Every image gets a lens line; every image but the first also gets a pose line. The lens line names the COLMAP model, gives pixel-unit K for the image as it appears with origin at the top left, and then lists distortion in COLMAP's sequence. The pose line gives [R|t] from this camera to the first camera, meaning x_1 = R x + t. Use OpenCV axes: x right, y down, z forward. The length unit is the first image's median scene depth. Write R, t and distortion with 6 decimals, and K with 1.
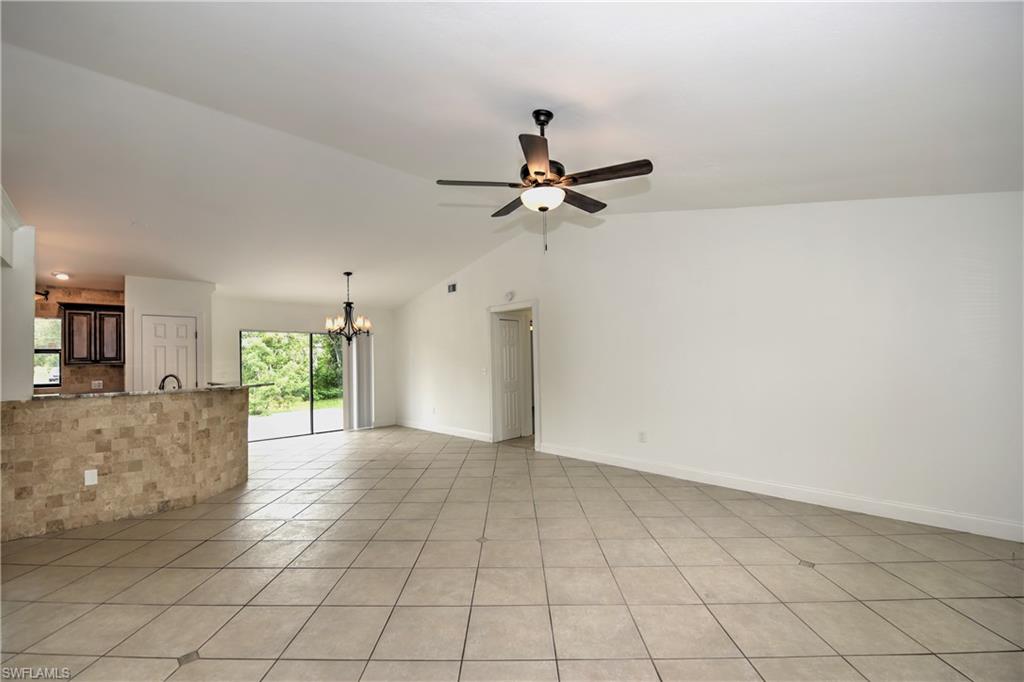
lens RADIAL K [[413.3, 0, 513.1], [0, 413.3, 357.1], [0, 0, 1]] dist [-0.002767, -0.000377]
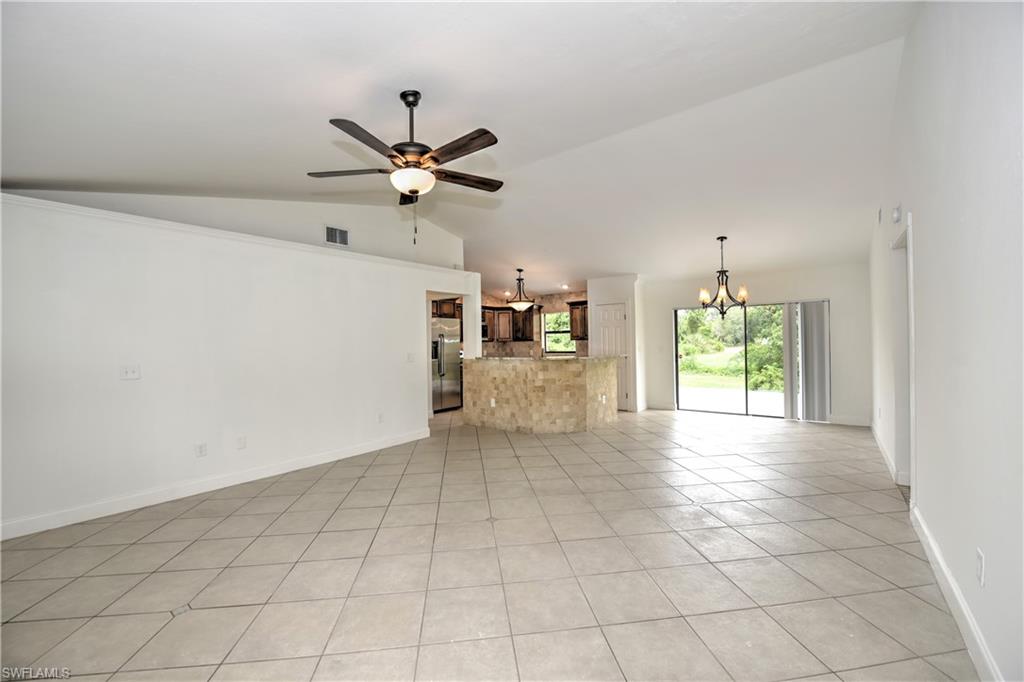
lens RADIAL K [[422.3, 0, 513.9], [0, 422.3, 349.3], [0, 0, 1]] dist [-0.014346, 0.000051]
pose [[0.135233, 0.030013, -0.990359, 0.560739], [0.023263, 0.999169, 0.033457, -0.005484], [0.990541, -0.027563, 0.134423, 0.551123]]
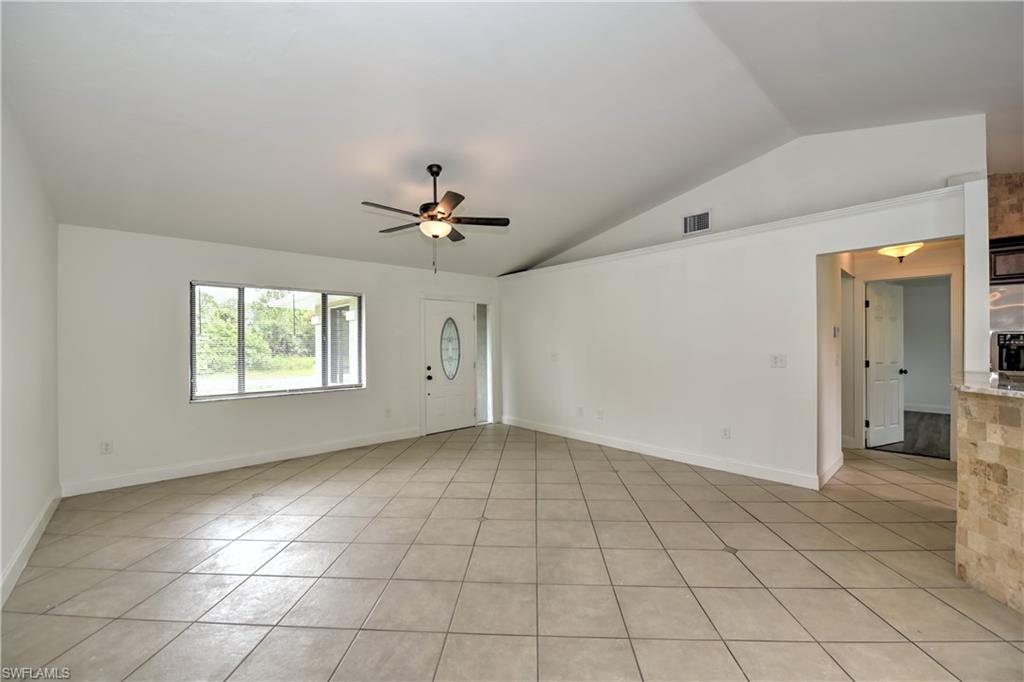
lens RADIAL K [[410.6, 0, 500.4], [0, 410.6, 339.0], [0, 0, 1]] dist [-0.000657, -0.004898]
pose [[-0.997312, 0.026161, 0.068440, -0.129415], [0.024938, 0.999515, -0.018658, 0.009041], [-0.068895, -0.016901, -0.997481, 1.210977]]
